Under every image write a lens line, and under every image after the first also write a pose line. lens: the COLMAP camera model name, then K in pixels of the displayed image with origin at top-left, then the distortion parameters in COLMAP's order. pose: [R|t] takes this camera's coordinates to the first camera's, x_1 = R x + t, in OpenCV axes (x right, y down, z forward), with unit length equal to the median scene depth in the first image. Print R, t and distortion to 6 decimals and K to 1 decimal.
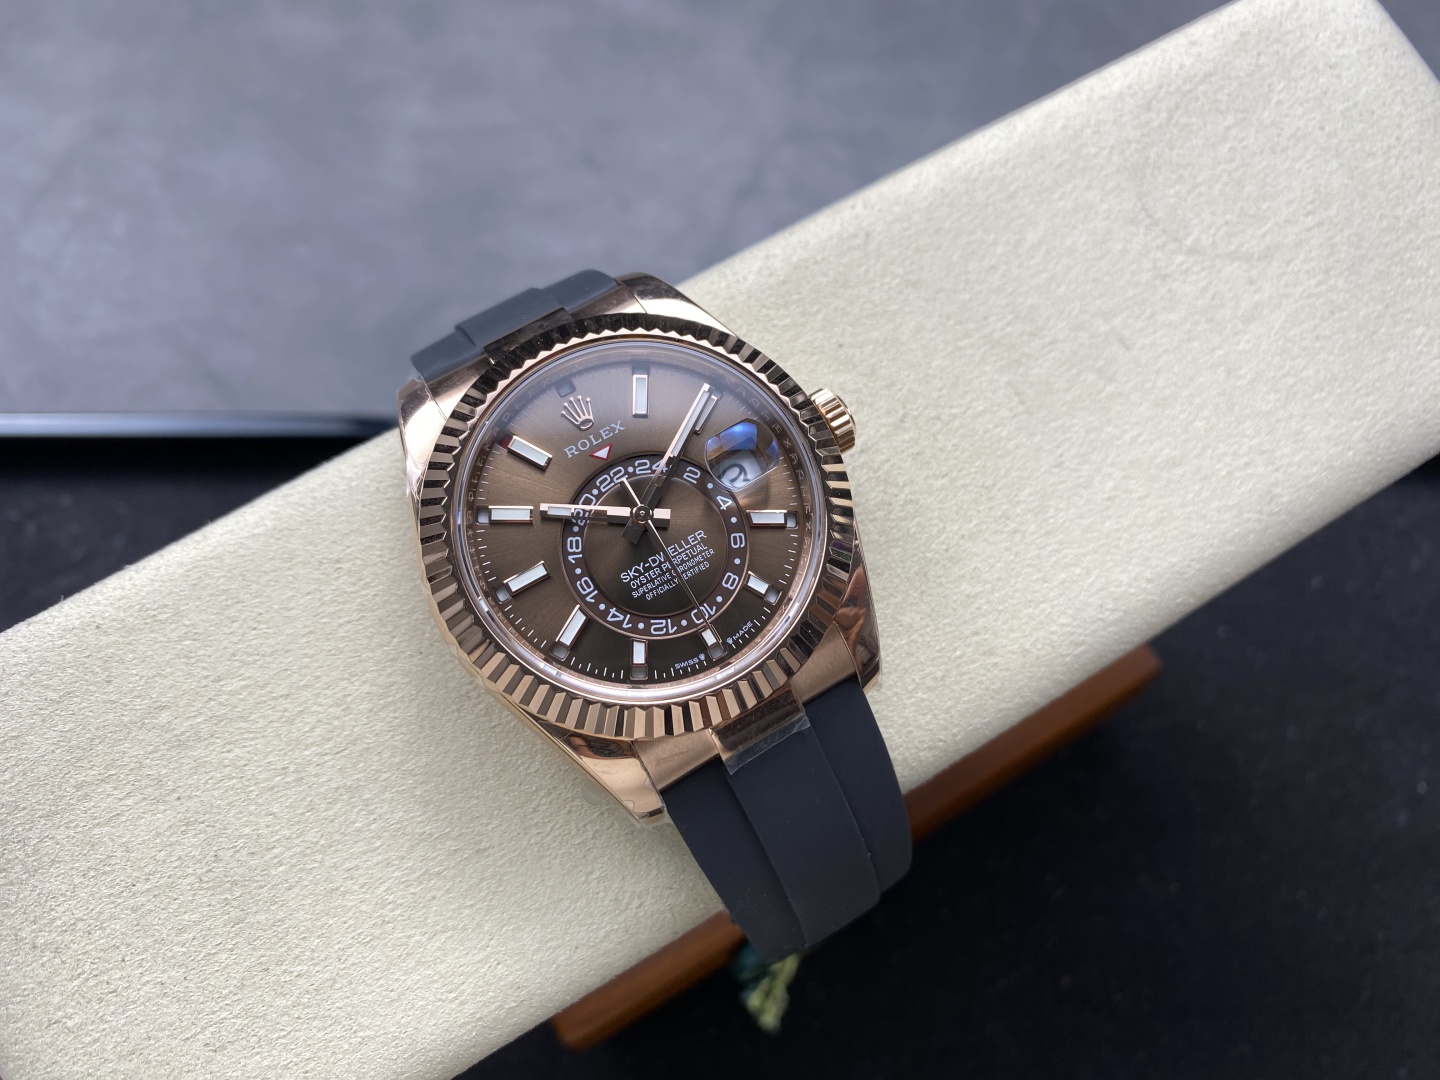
lens RADIAL K [[1049.6, 0, 720.0], [0, 1049.6, 540.0], [0, 0, 1]] dist [-0.002616, -0.243129]
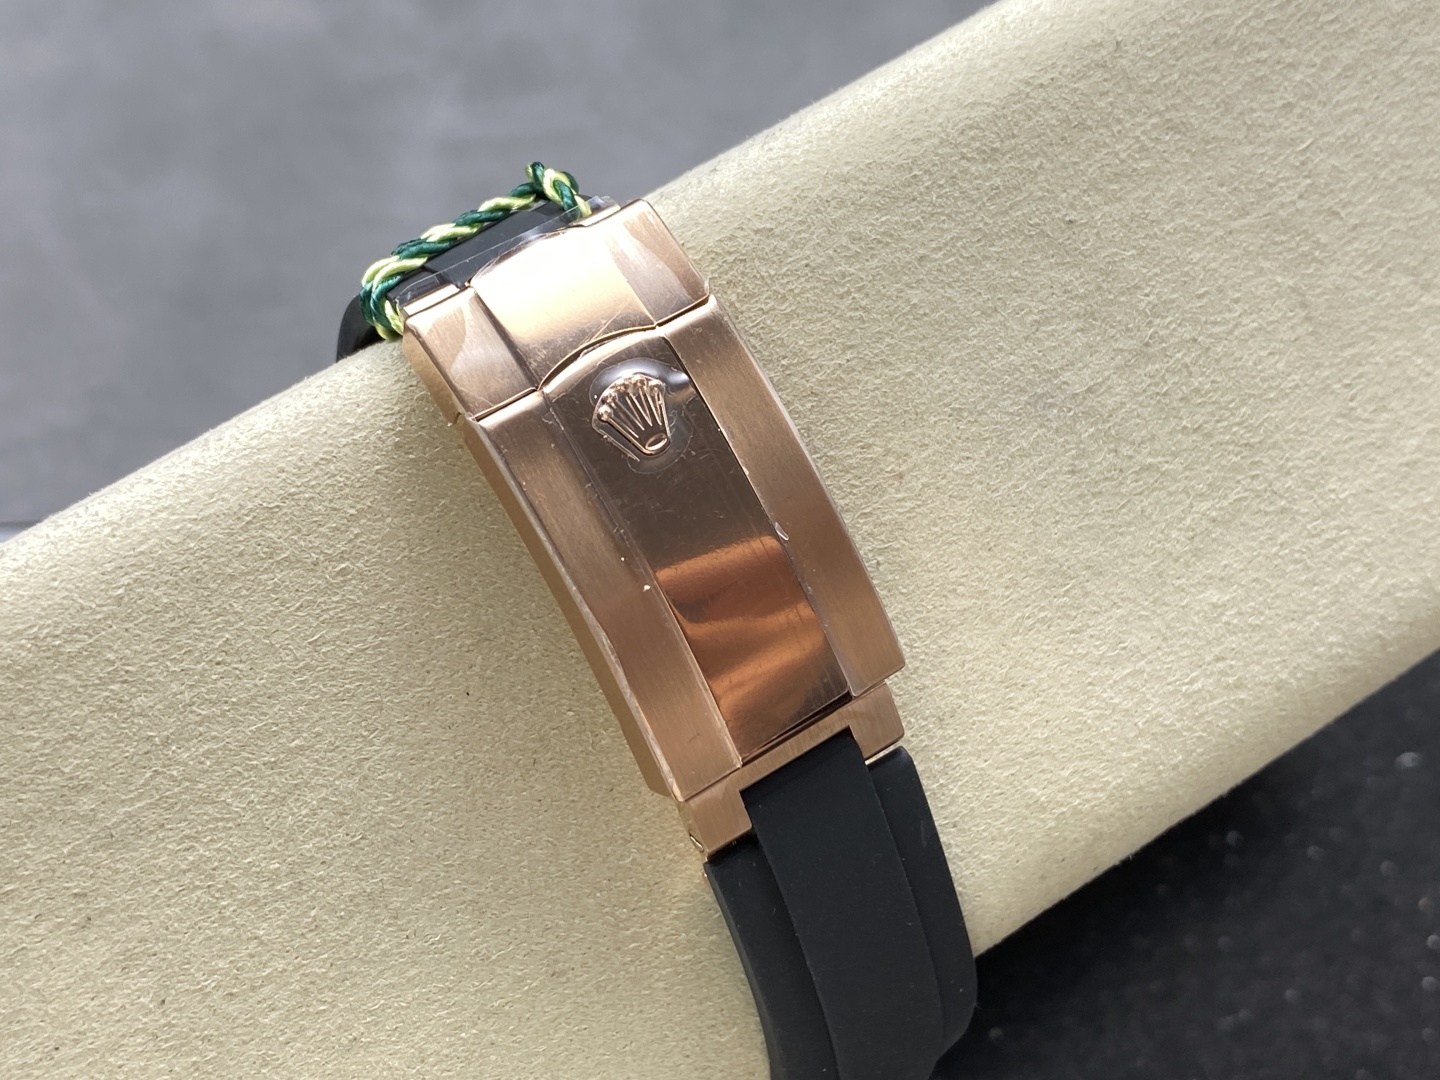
lens RADIAL K [[2141.0, 0, 719.1], [0, 2141.0, 576.6], [0, 0, 1]] dist [0.344365, -3.749358]
pose [[0.985785, -0.018216, -0.167020, 0.139011], [0.026575, 0.998496, 0.047955, -0.040333], [0.165895, -0.051712, 0.984787, -0.438366]]
